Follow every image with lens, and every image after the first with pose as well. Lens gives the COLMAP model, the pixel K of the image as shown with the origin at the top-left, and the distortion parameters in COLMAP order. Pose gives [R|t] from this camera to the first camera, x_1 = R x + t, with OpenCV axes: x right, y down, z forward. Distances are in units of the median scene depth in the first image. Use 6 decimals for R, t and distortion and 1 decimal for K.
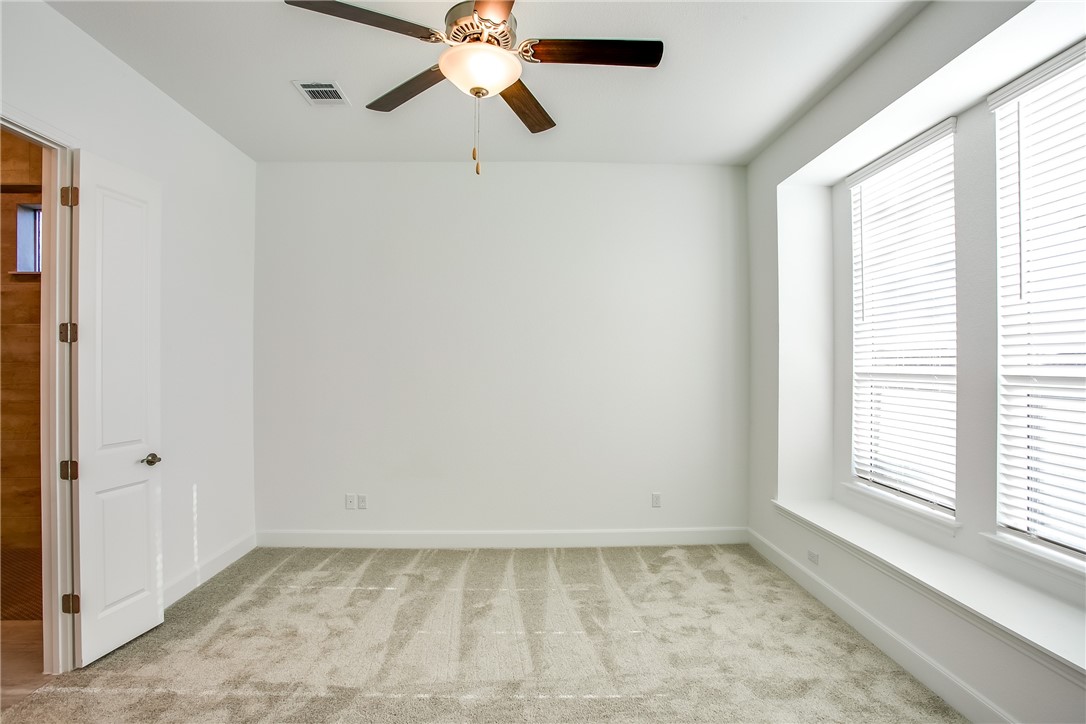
lens RADIAL K [[539.5, 0, 540.2], [0, 539.5, 366.2], [0, 0, 1]] dist [-0.046994, 0.001557]
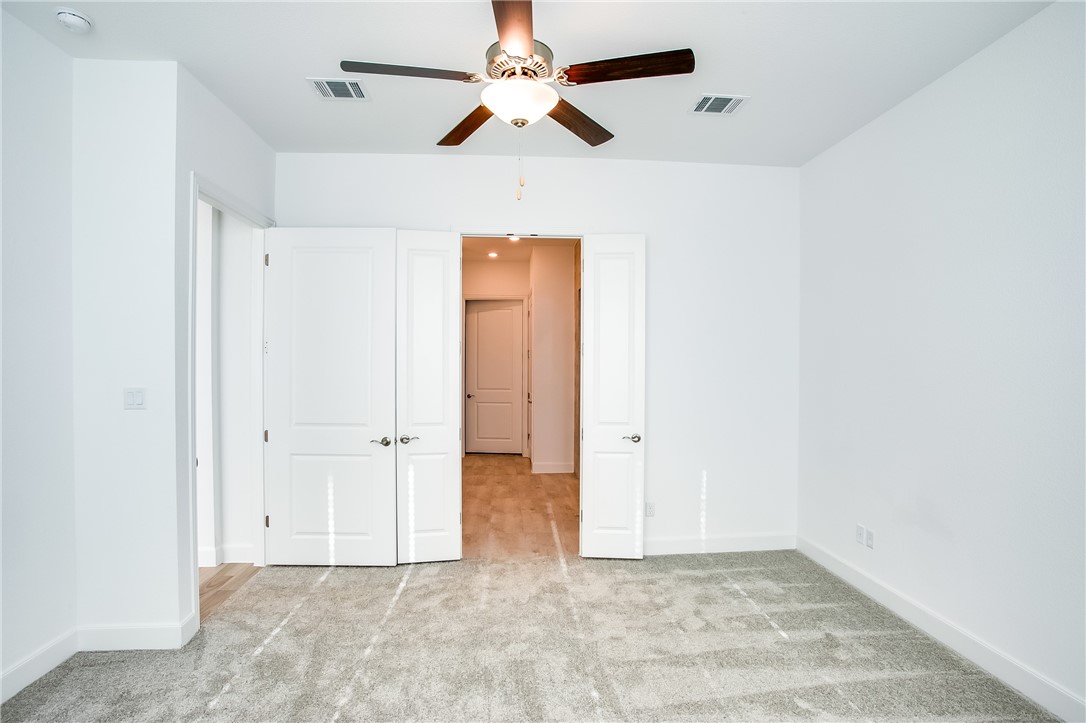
lens RADIAL K [[539.5, 0, 540.2], [0, 539.5, 365.7], [0, 0, 1]] dist [-0.046994, 0.001557]
pose [[0.023514, 0.007160, -0.999698, 0.601344], [0.001275, 0.999973, 0.007192, -0.022807], [0.999723, -0.001444, 0.023505, 0.632571]]
